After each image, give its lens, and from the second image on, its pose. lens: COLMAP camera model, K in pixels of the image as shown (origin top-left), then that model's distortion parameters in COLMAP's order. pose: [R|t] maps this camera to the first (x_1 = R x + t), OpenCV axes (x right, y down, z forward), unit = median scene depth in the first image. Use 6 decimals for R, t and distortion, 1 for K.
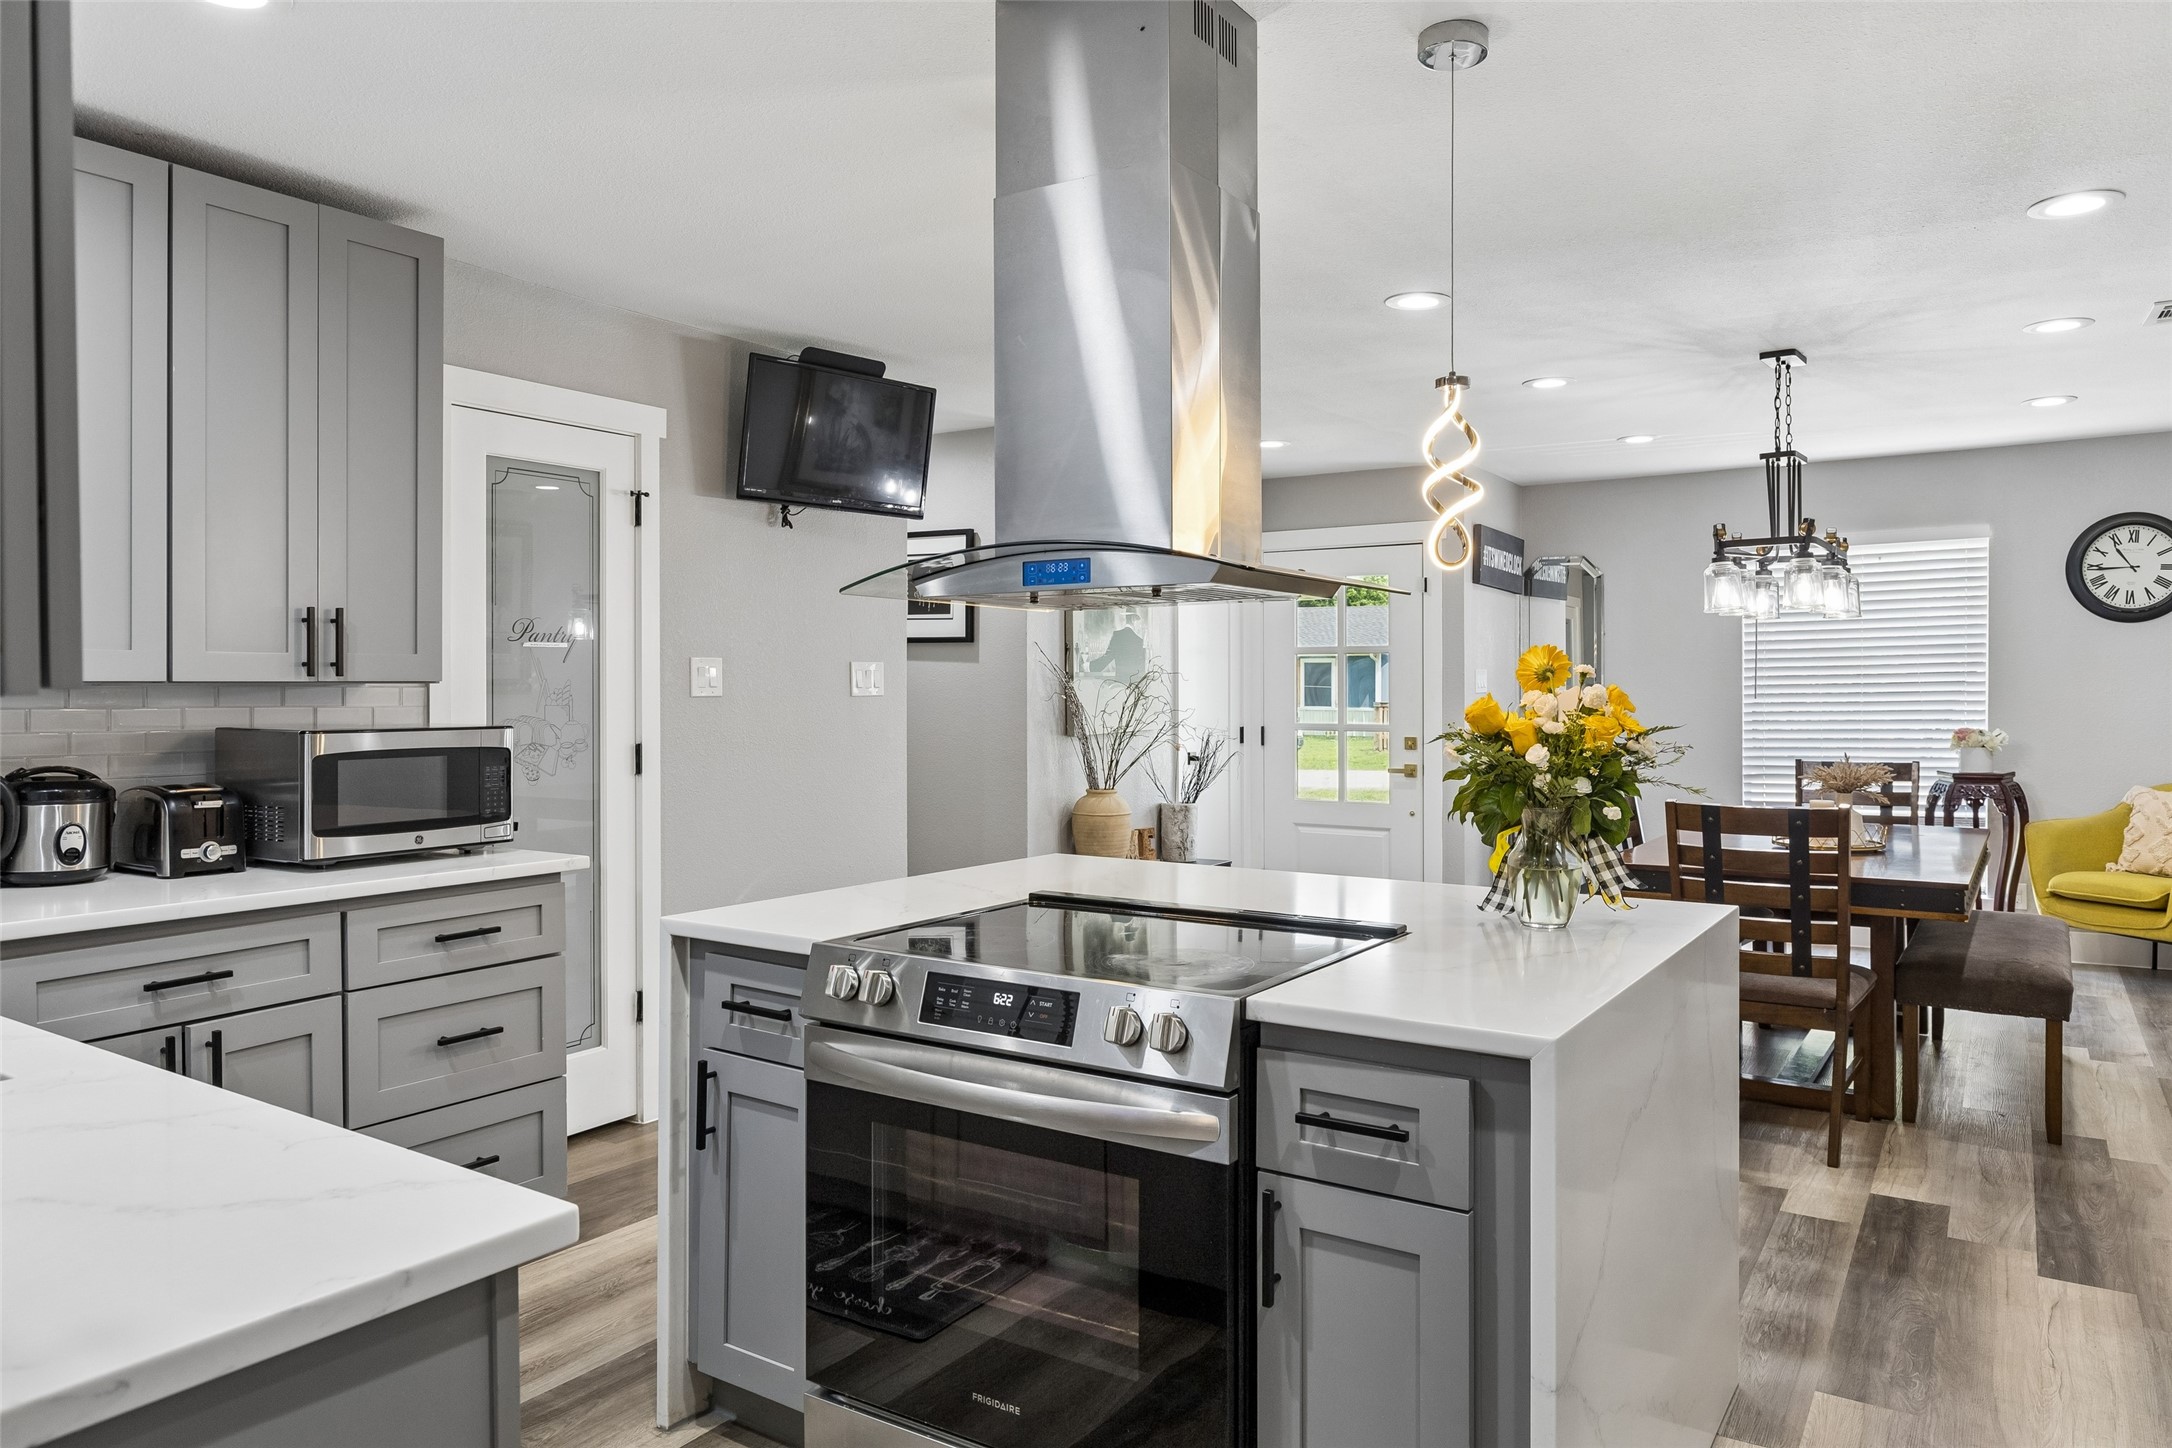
lens RADIAL K [[1453.8, 0, 1153.2], [0, 1453.8, 695.6], [0, 0, 1]] dist [-0.003723, -0.002047]
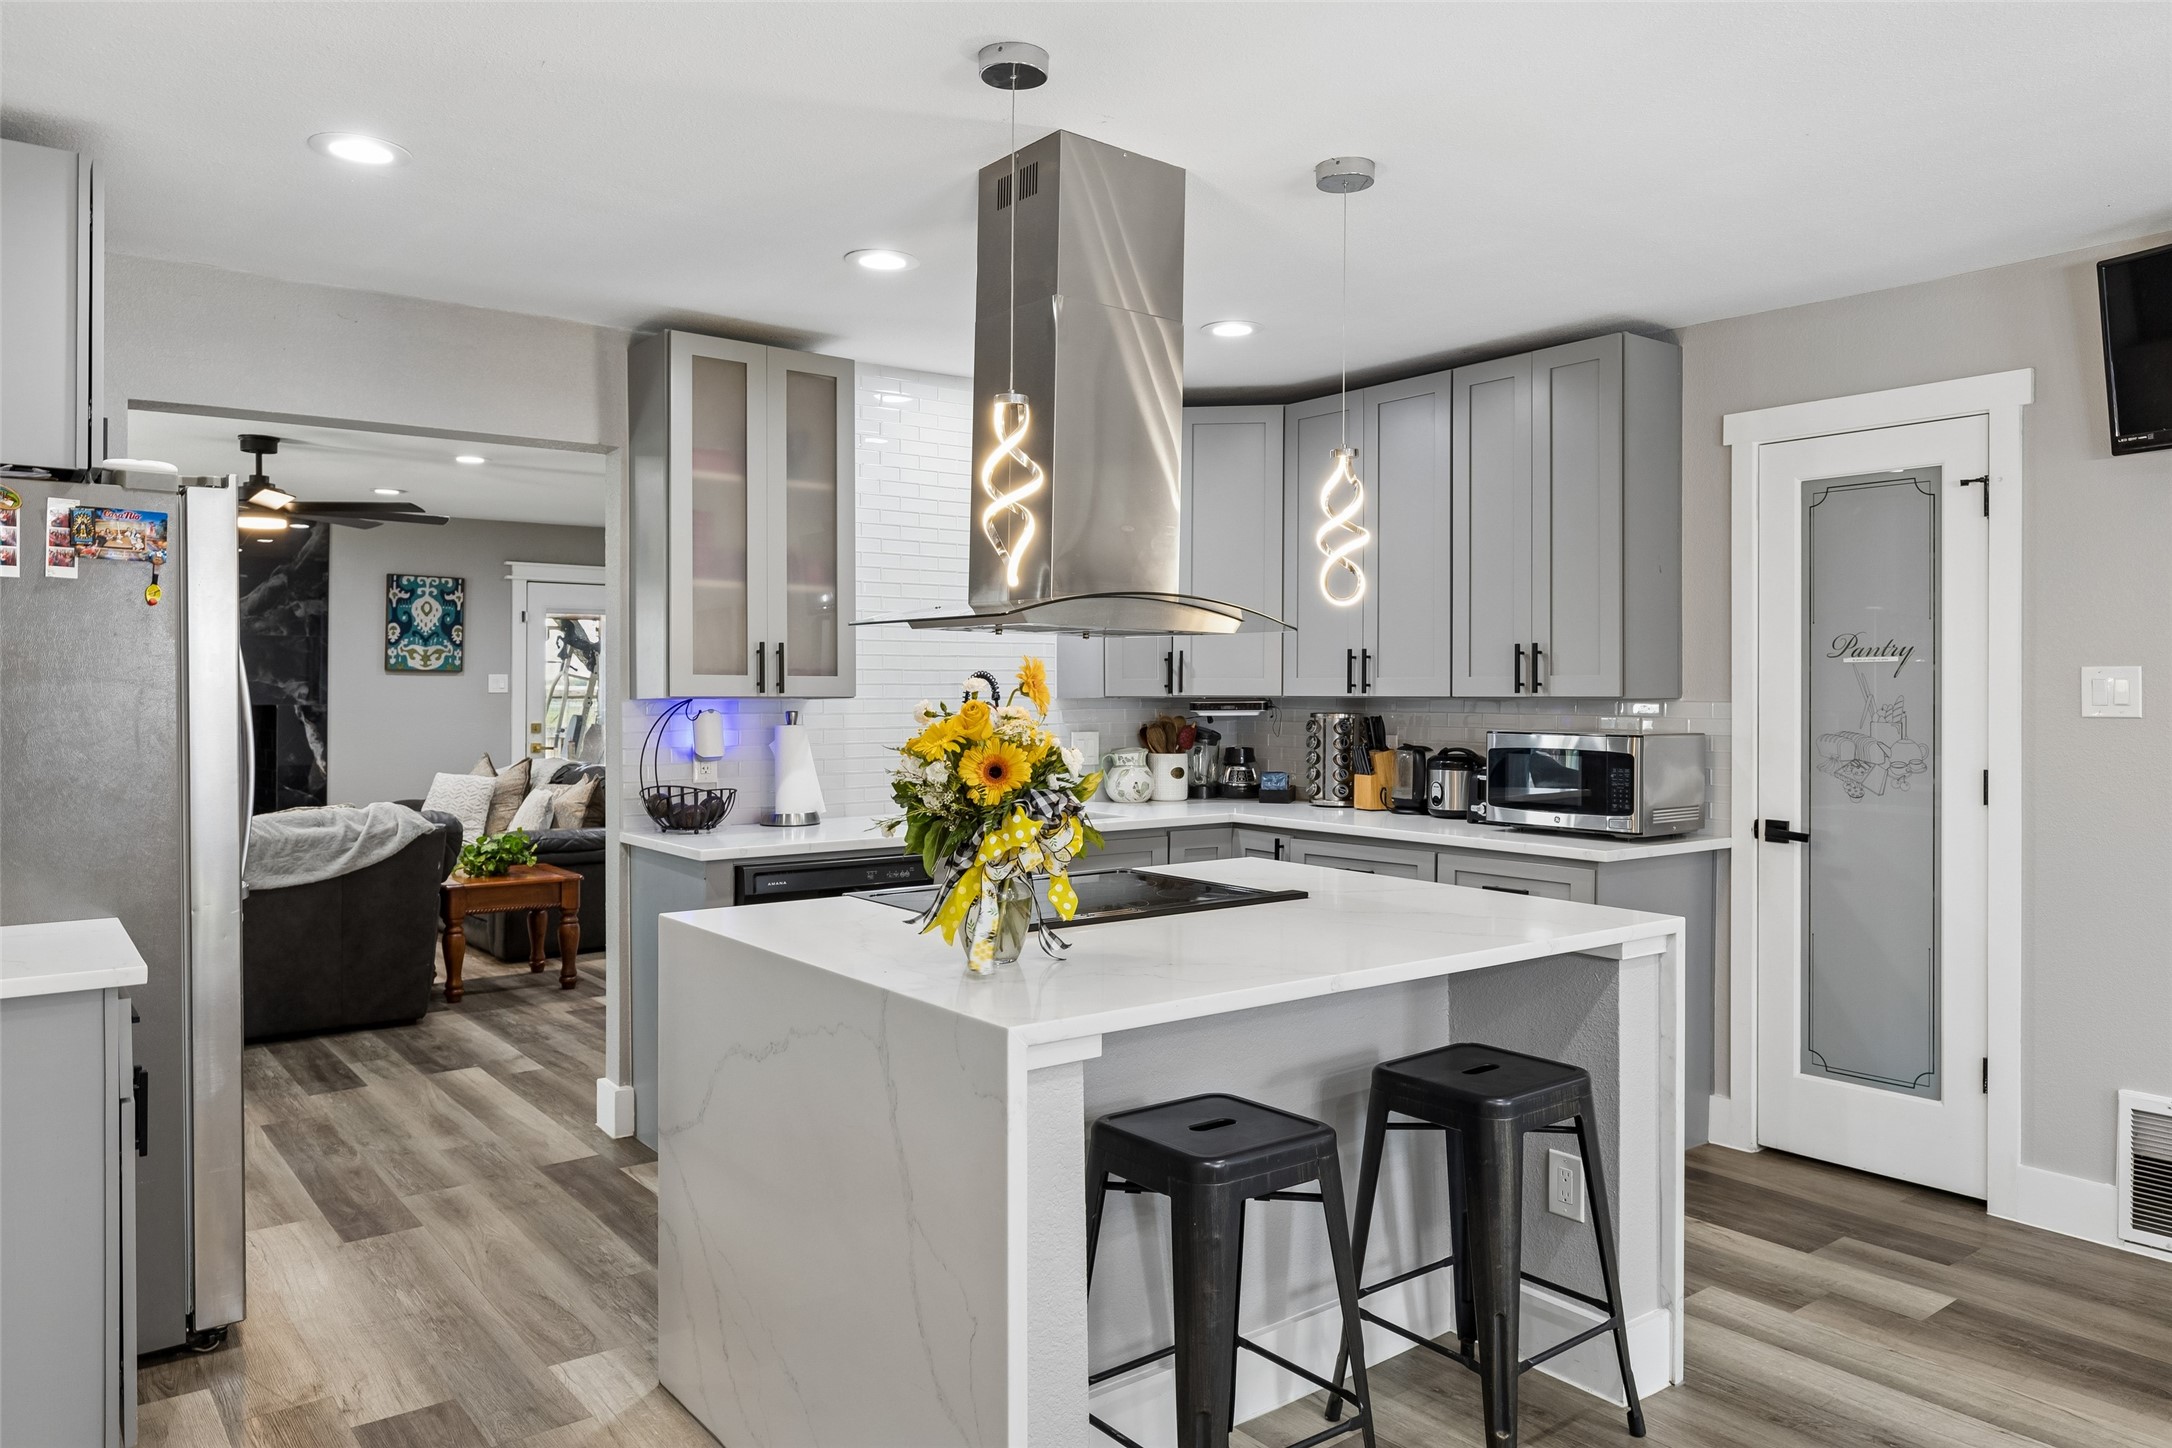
lens RADIAL K [[1453.8, 0, 1096.1], [0, 1453.8, 696.0], [0, 0, 1]] dist [-0.003723, -0.002047]
pose [[-0.361234, -0.001114, -0.932474, 0.651087], [-0.011650, 0.999927, 0.003318, -0.007533], [0.932402, 0.012062, -0.361221, 0.837263]]
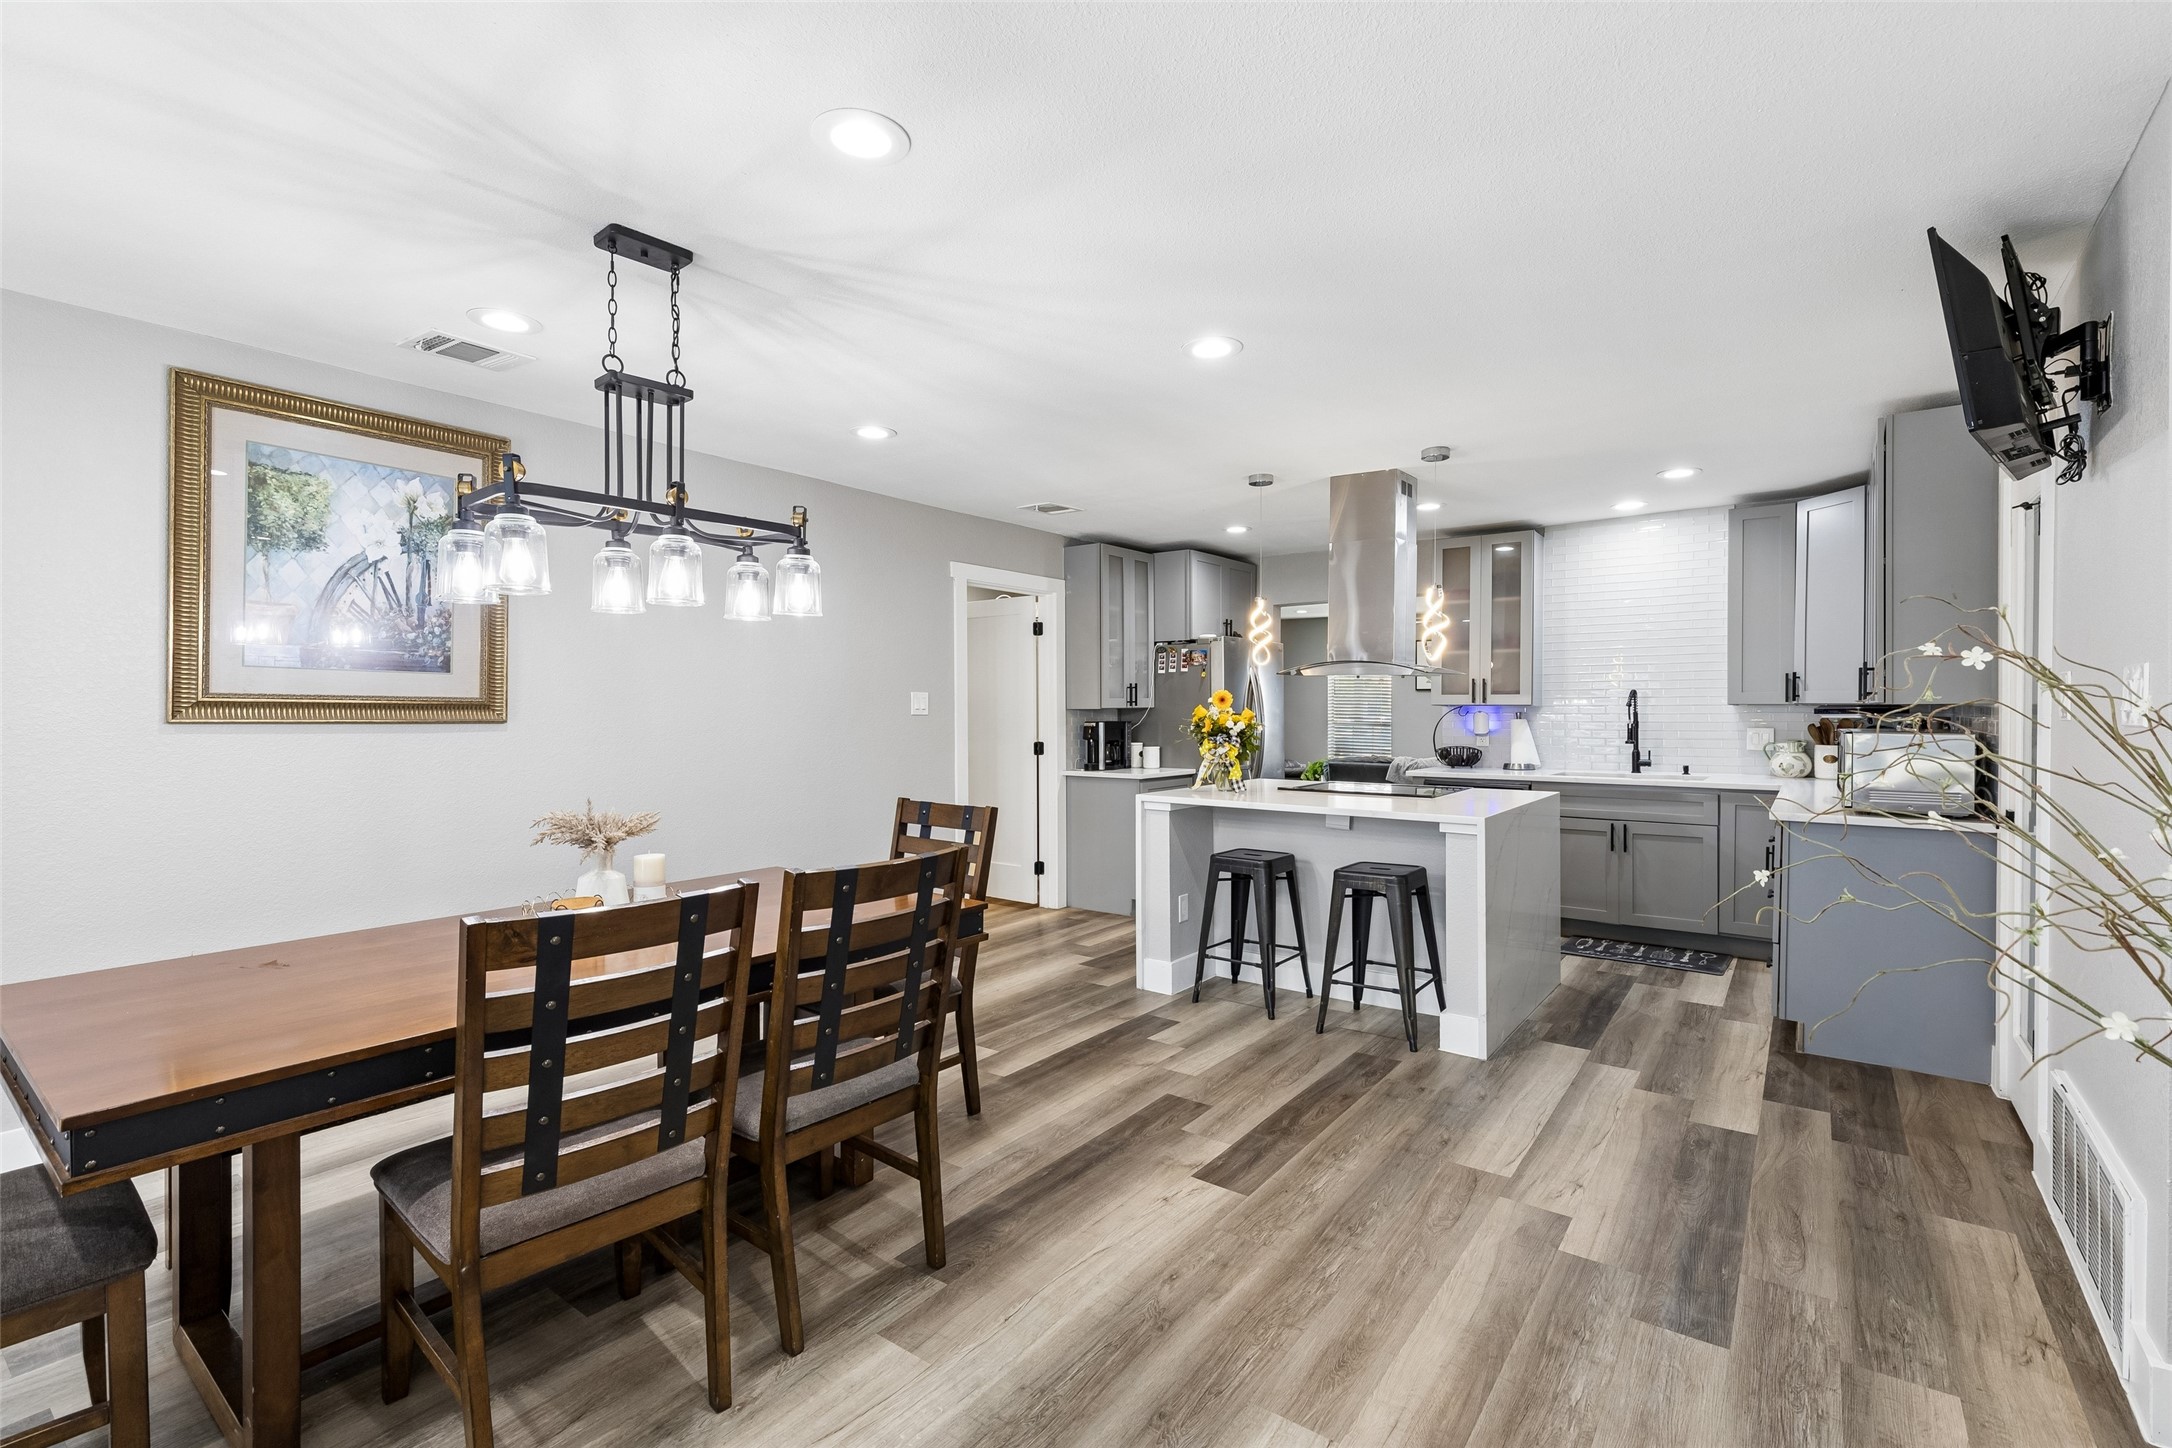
lens RADIAL K [[977.9, 0, 1106.6], [0, 977.9, 711.9], [0, 0, 1]] dist [0.006579, -0.001492]
pose [[-0.995677, -0.001092, 0.092882, 0.192053], [0.000455, 0.999861, 0.016639, -0.014438], [-0.092887, 0.016610, -0.995538, 1.722533]]
